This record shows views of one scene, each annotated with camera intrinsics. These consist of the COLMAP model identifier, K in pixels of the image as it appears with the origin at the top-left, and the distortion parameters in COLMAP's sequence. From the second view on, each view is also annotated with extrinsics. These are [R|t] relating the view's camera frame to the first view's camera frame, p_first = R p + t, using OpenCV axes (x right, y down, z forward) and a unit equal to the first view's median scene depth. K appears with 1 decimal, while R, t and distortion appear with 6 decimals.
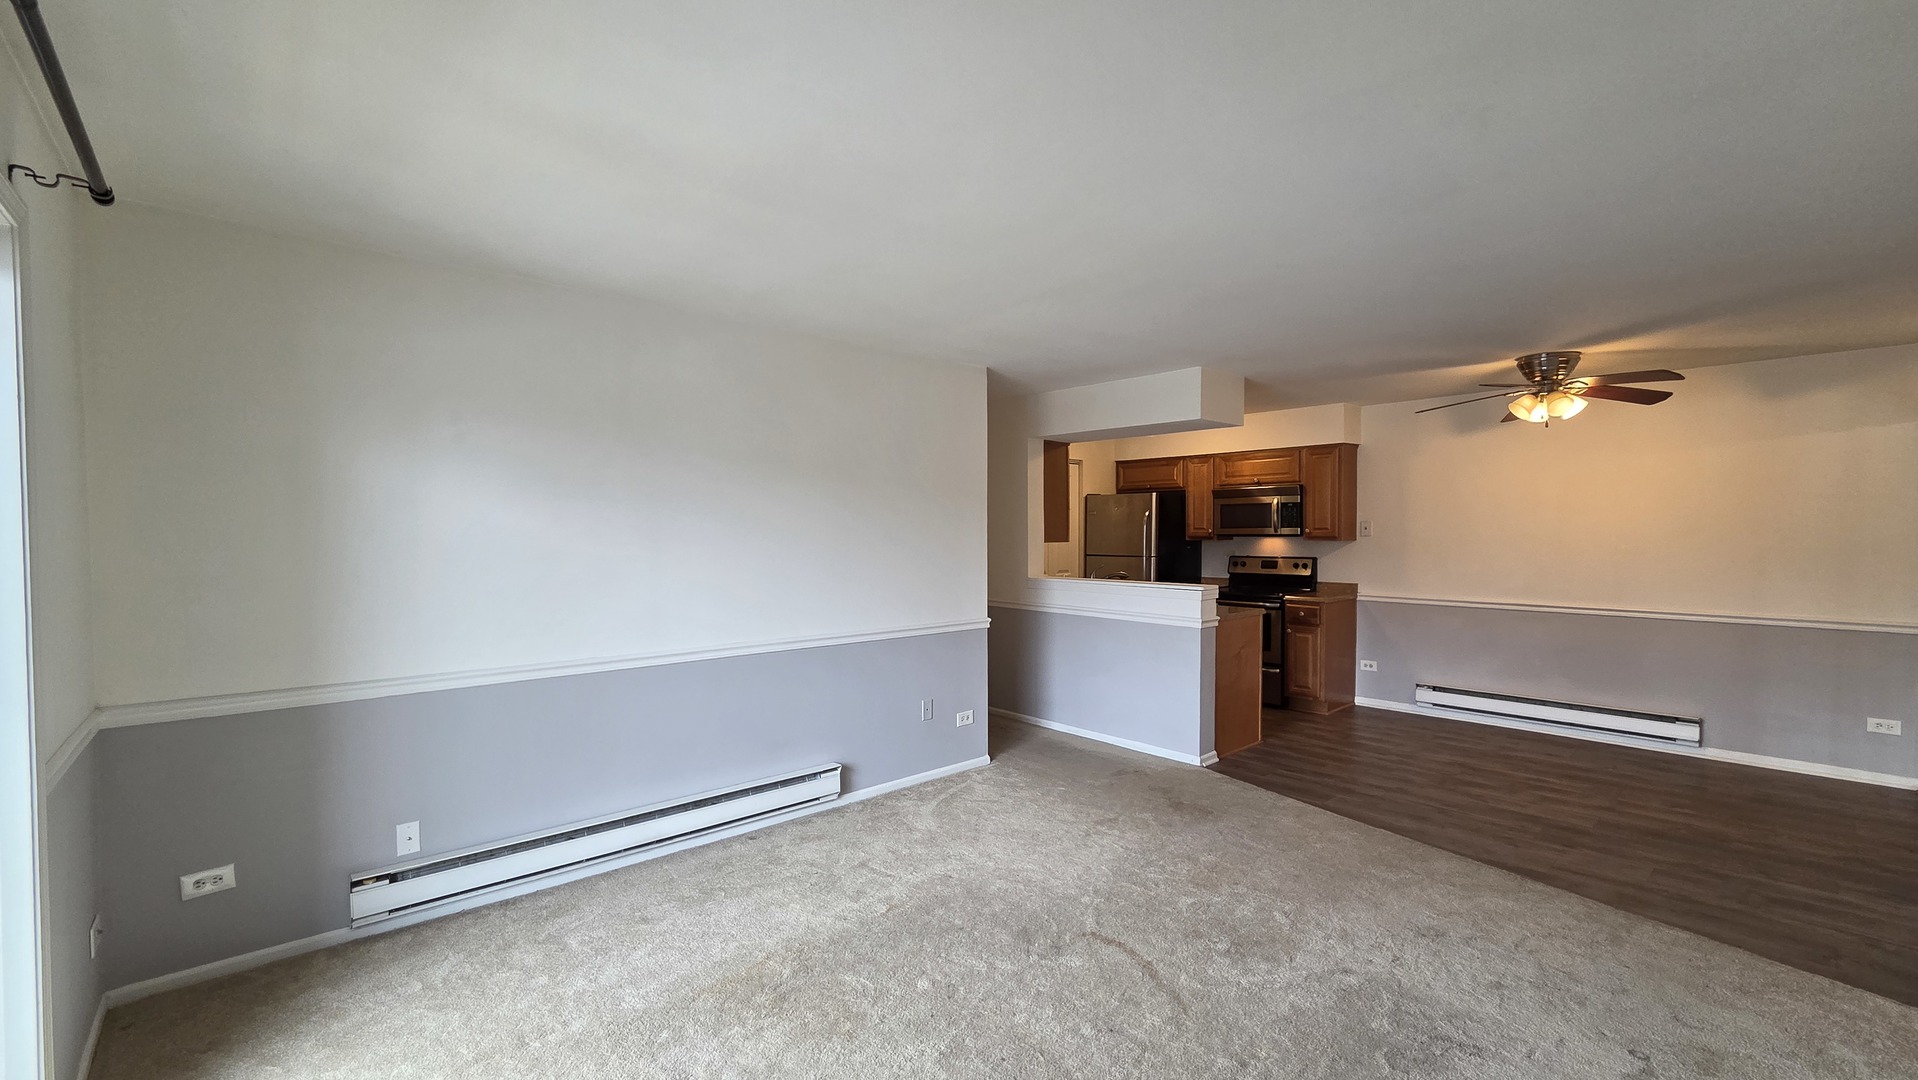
lens RADIAL K [[787.7, 0, 955.2], [0, 787.7, 552.4], [0, 0, 1]] dist [-0.001578, 0.001144]
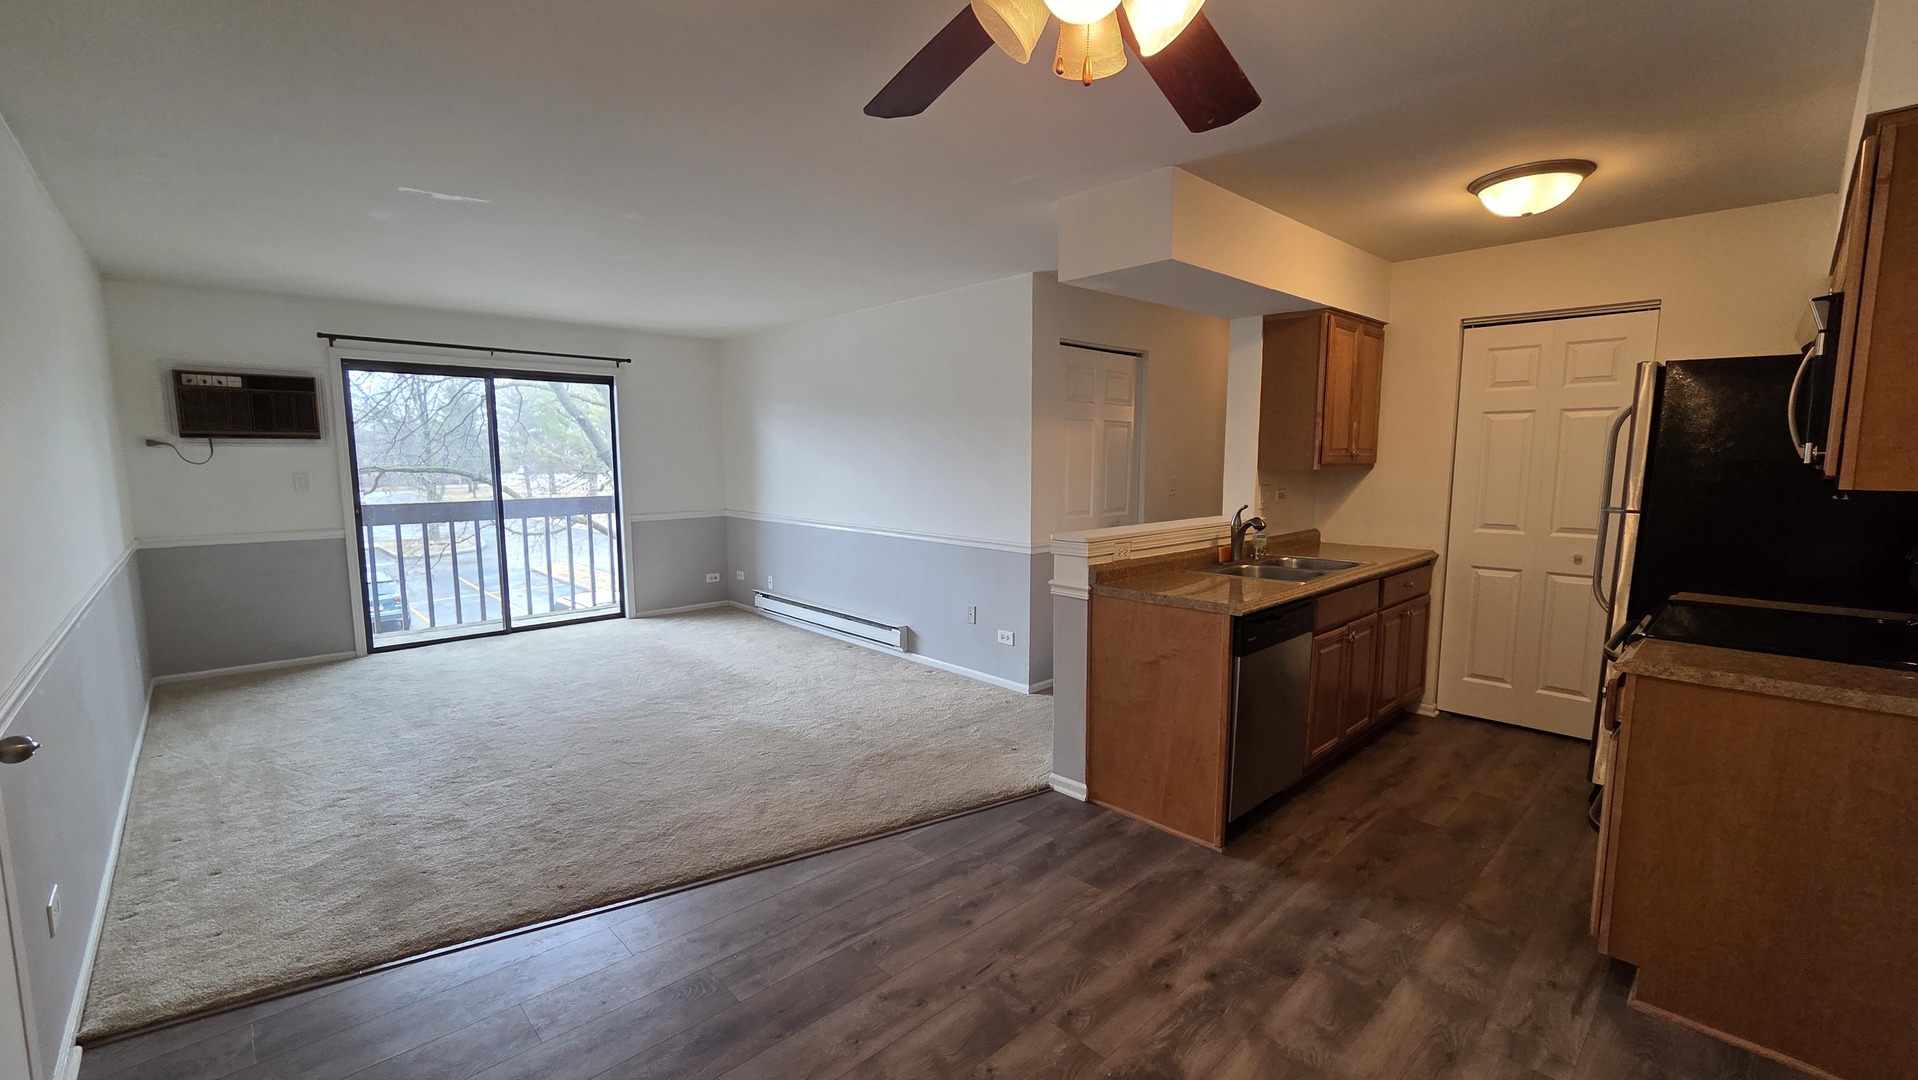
lens RADIAL K [[787.7, 0, 955.2], [0, 787.7, 552.4], [0, 0, 1]] dist [-0.001578, 0.001144]
pose [[0.018707, 0.126496, -0.991791, 1.011326], [-0.026337, 0.991682, 0.125985, -0.025285], [0.999478, 0.023764, 0.021883, 0.913217]]
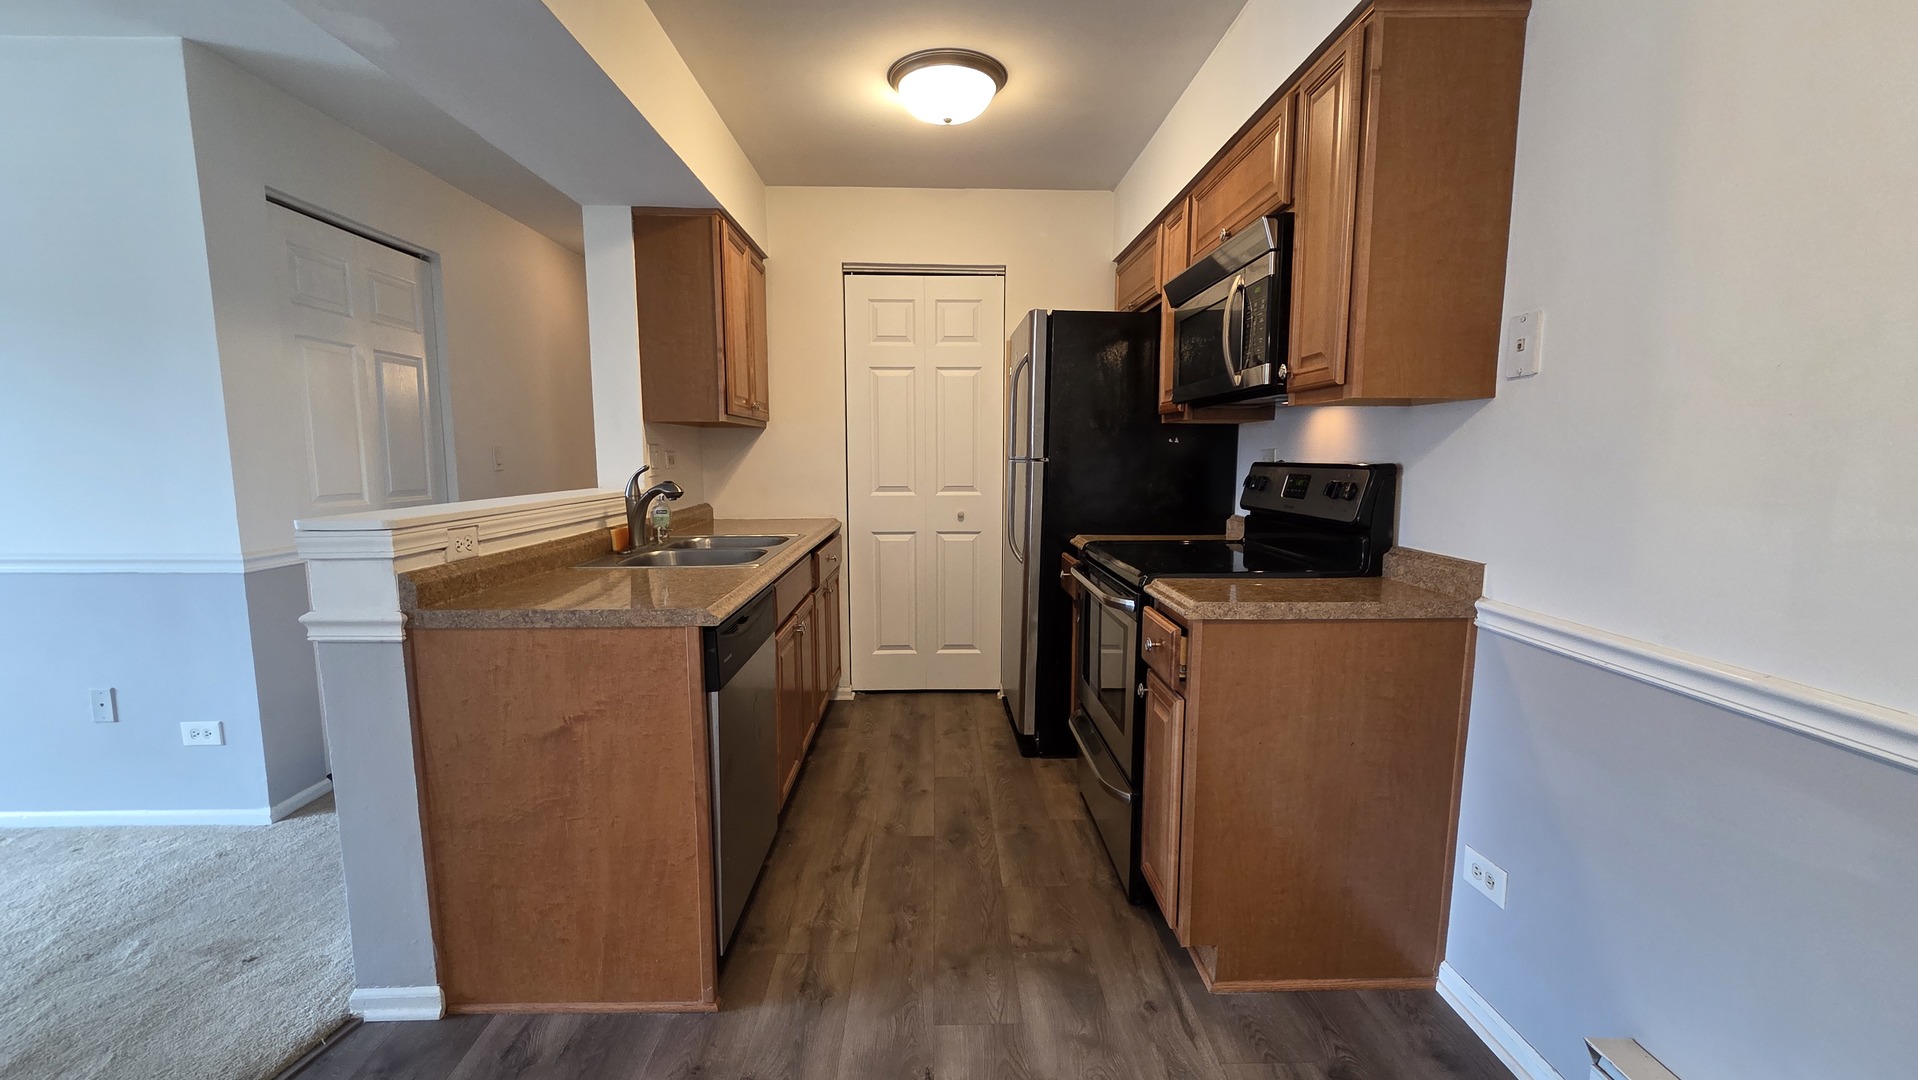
lens RADIAL K [[787.7, 0, 955.2], [0, 787.7, 552.4], [0, 0, 1]] dist [-0.001578, 0.001144]
pose [[0.754361, 0.086782, -0.650699, 0.753778], [-0.021421, 0.993950, 0.107727, 0.015871], [0.656110, -0.067326, 0.751656, 0.944267]]
